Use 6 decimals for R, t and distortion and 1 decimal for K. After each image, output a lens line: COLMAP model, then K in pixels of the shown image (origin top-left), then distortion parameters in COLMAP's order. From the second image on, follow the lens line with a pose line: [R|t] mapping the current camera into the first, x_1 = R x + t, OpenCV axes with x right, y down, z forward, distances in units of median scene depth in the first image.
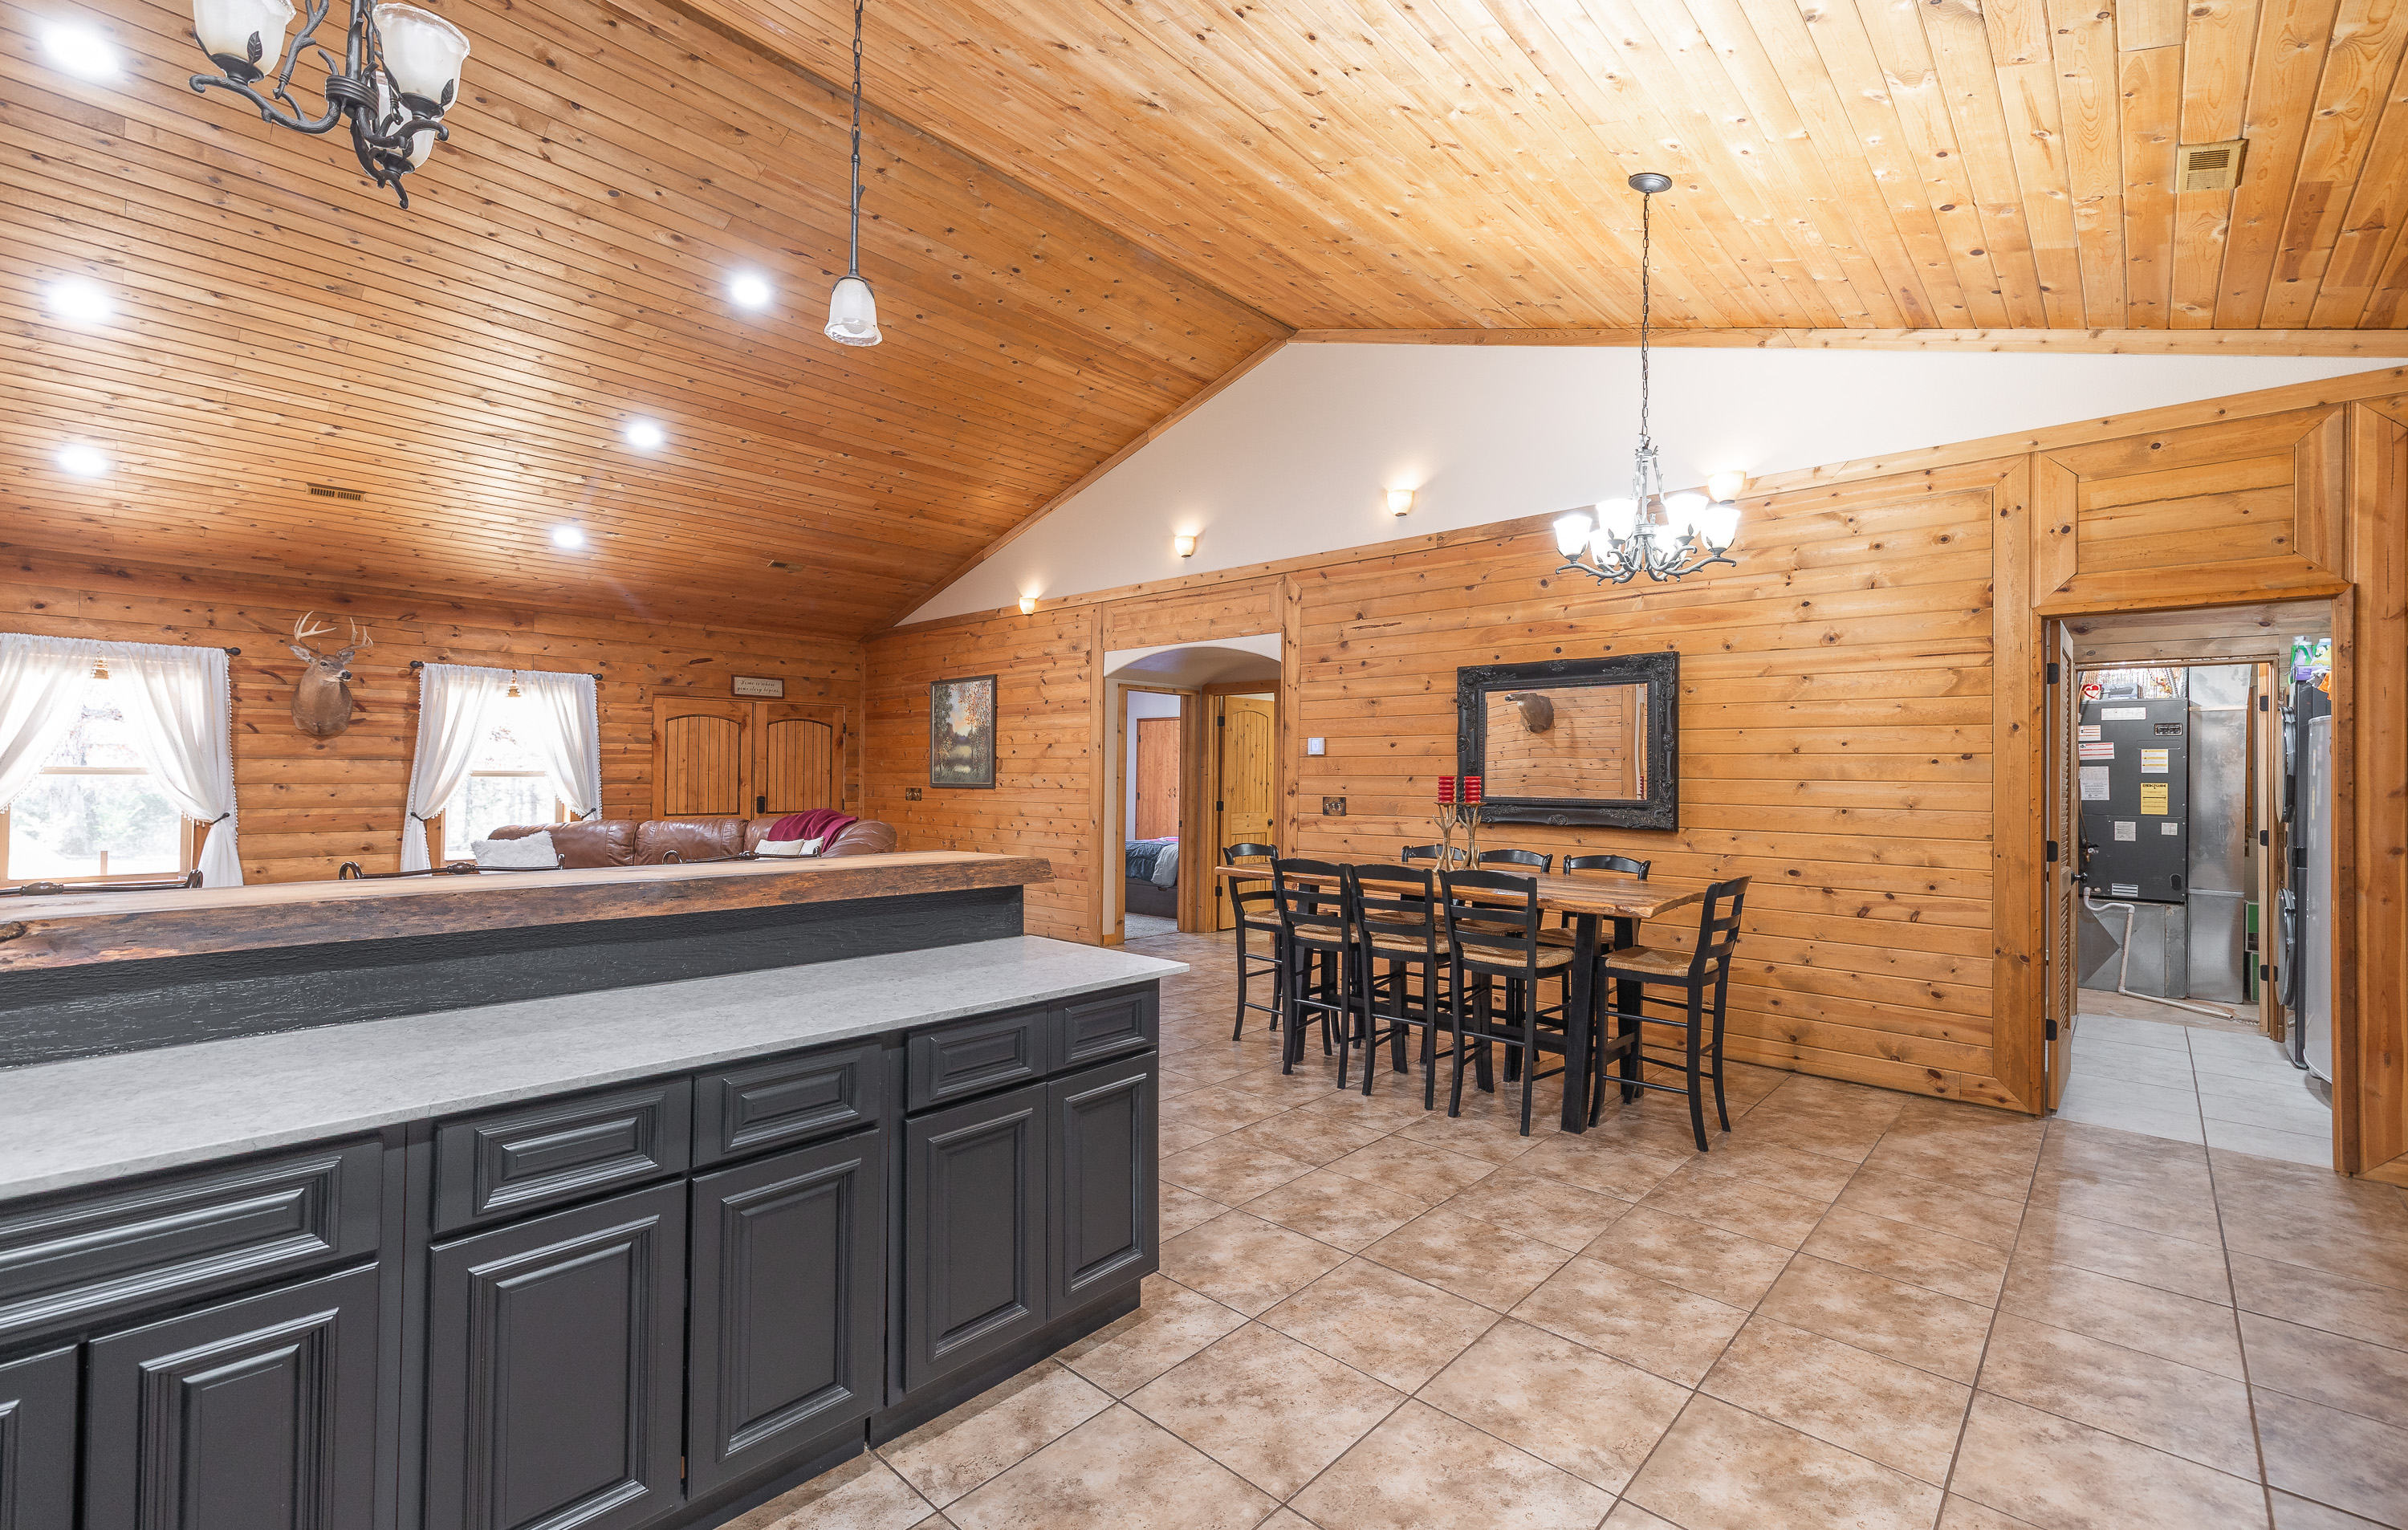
lens RADIAL K [[1025.1, 0, 1205.2], [0, 1025.1, 772.3], [0, 0, 1]] dist [-0.002046, -0.000277]
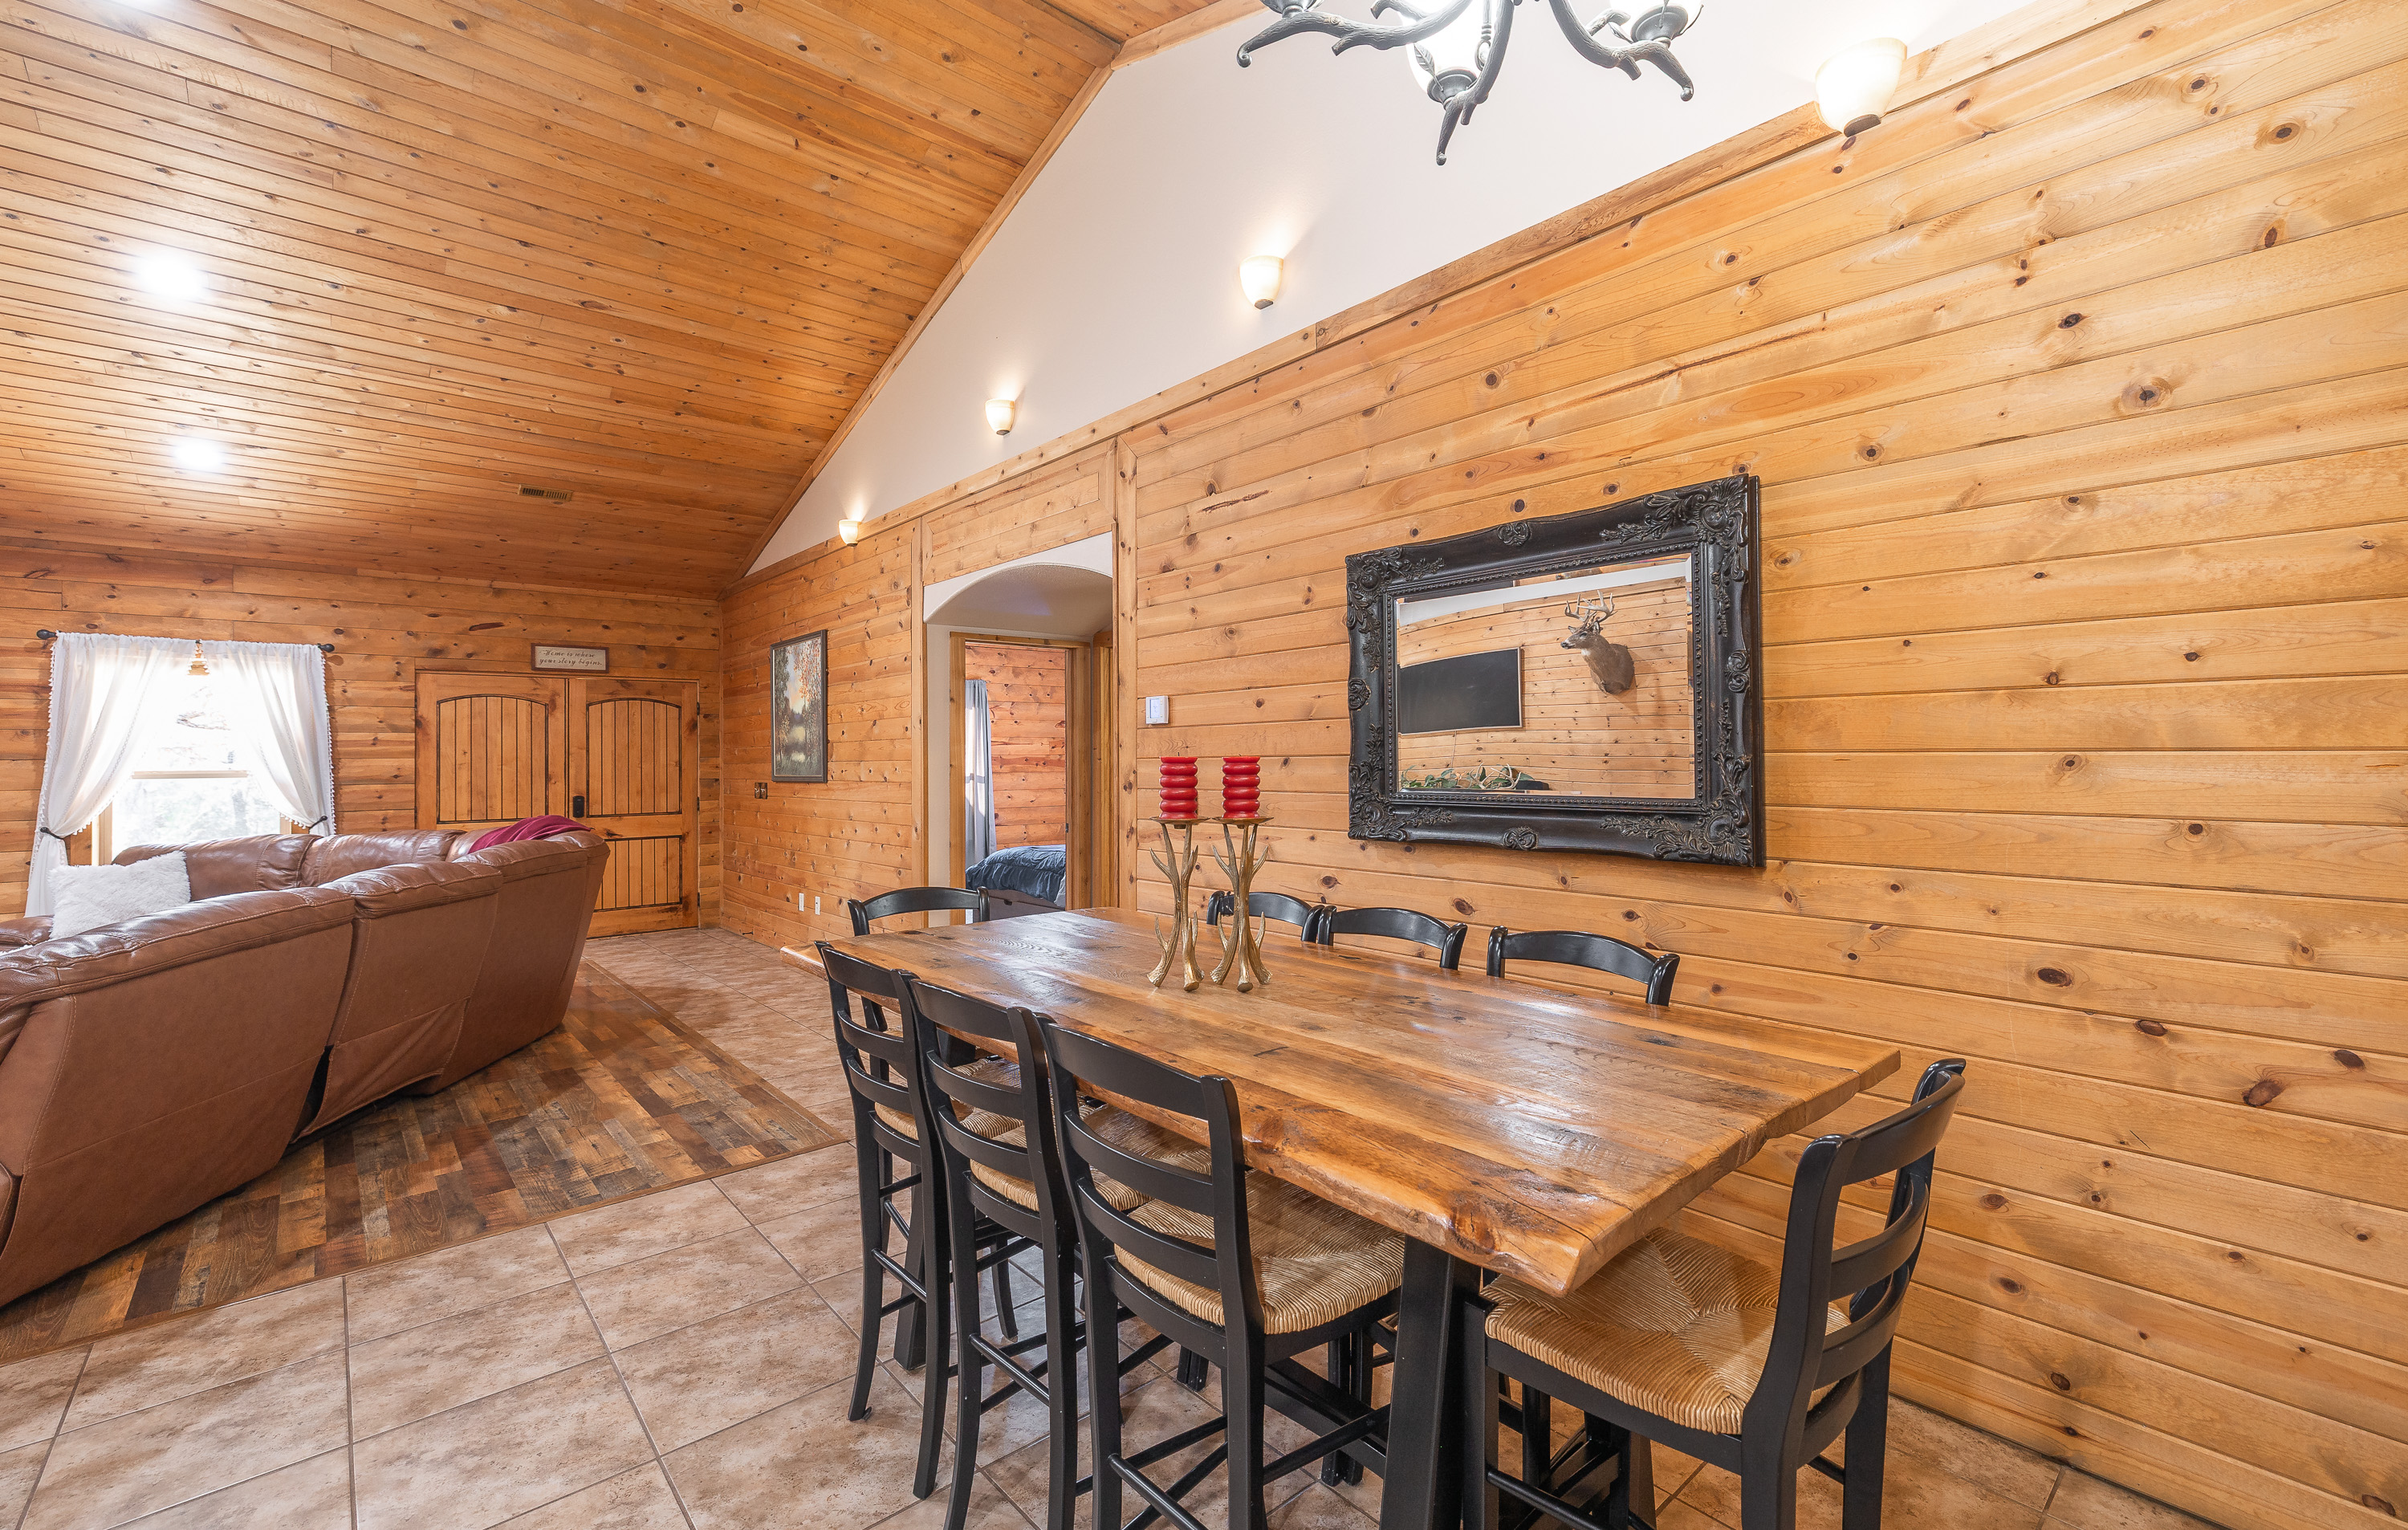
lens RADIAL K [[1025.1, 0, 1201.6], [0, 1025.1, 753.5], [0, 0, 1]] dist [-0.002046, -0.000277]
pose [[0.993096, -0.018905, -0.115774, 0.196430], [0.018693, 0.999821, -0.002915, 0.002401], [0.115808, 0.000731, 0.993271, 0.381351]]
